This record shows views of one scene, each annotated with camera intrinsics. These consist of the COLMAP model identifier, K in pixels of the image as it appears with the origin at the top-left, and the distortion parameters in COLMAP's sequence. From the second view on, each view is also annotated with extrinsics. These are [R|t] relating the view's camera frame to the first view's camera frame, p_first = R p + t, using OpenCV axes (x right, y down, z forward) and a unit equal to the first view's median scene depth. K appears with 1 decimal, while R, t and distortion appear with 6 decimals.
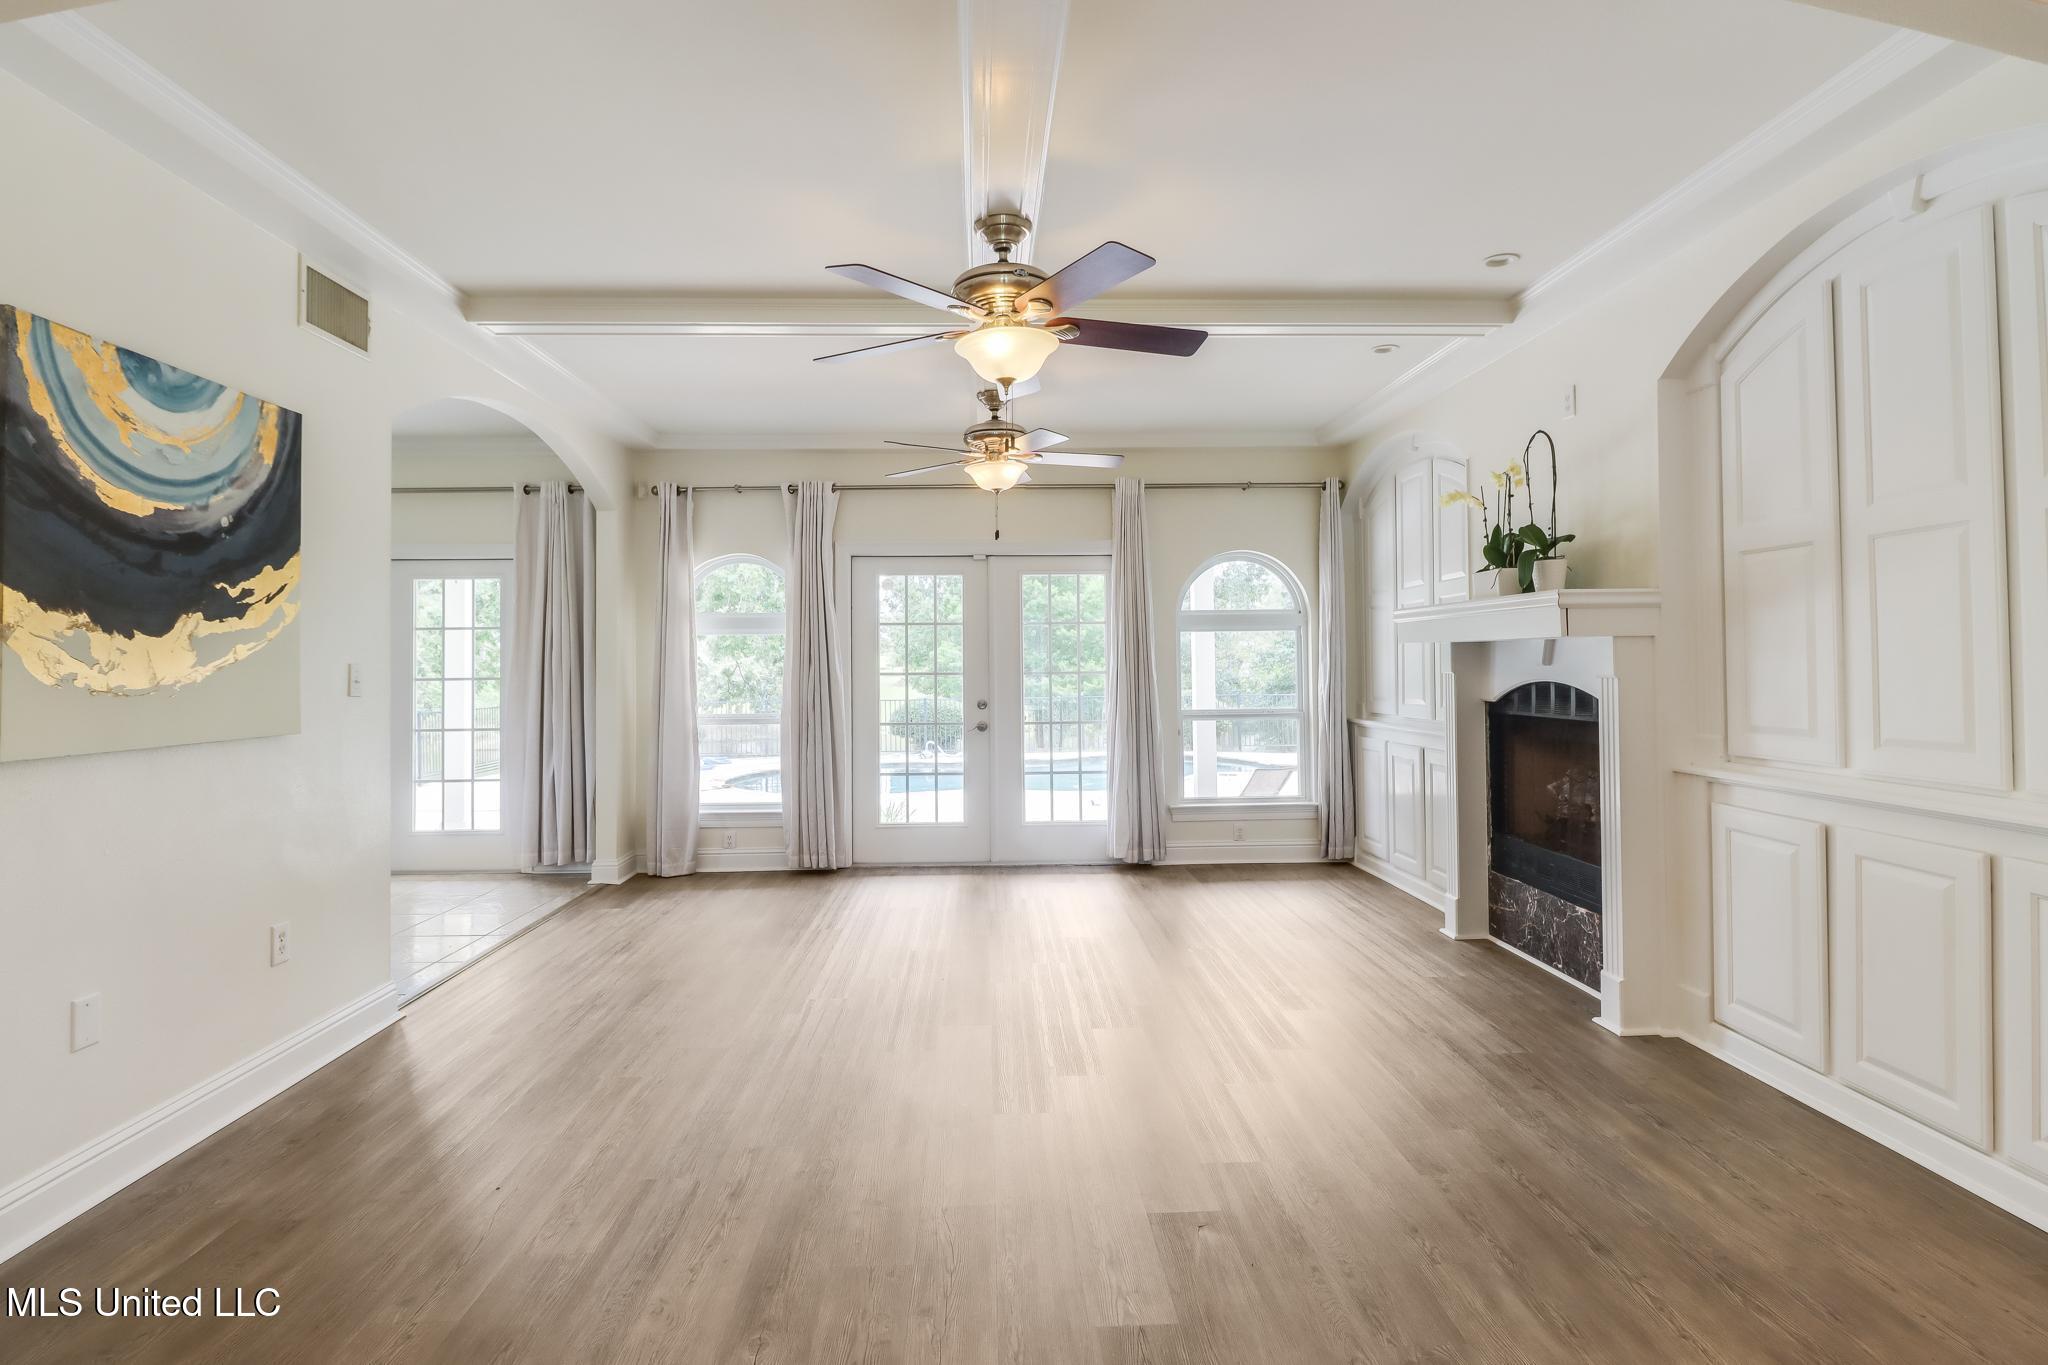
lens RADIAL K [[982.6, 0, 1009.5], [0, 982.6, 638.0], [0, 0, 1]] dist [-0.004071, -0.000482]
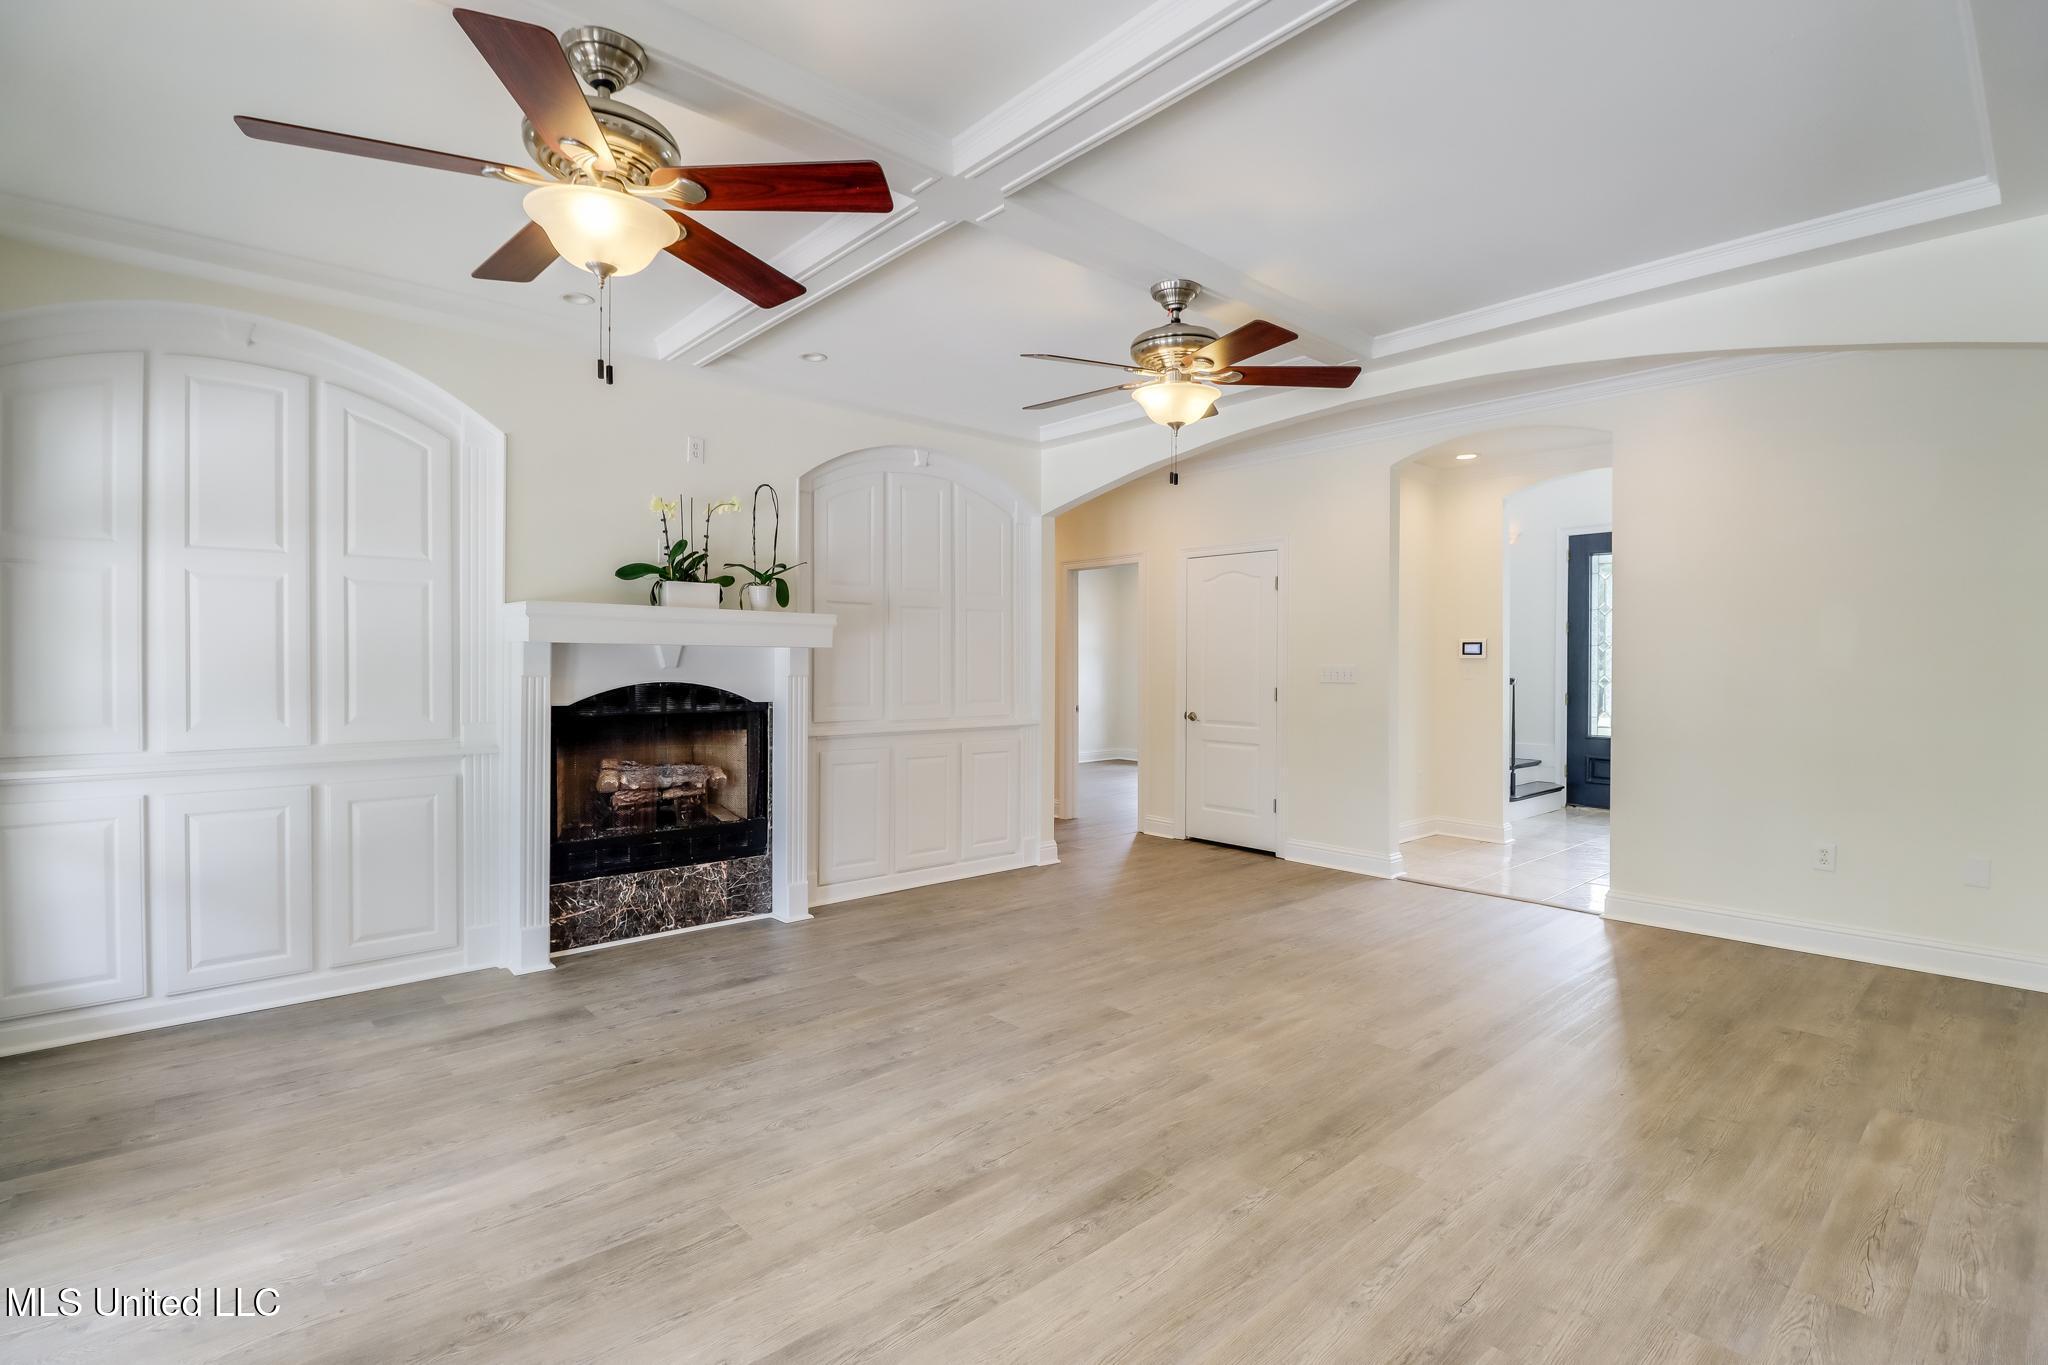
lens RADIAL K [[968.8, 0, 1024.0], [0, 968.8, 682.5], [0, 0, 1]] dist [-0.000879, -0.000060]
pose [[-0.630787, -0.007507, 0.775920, -0.582777], [-0.016916, 0.999849, -0.004079, 0.042553], [-0.775772, -0.015699, -0.630818, 1.382119]]
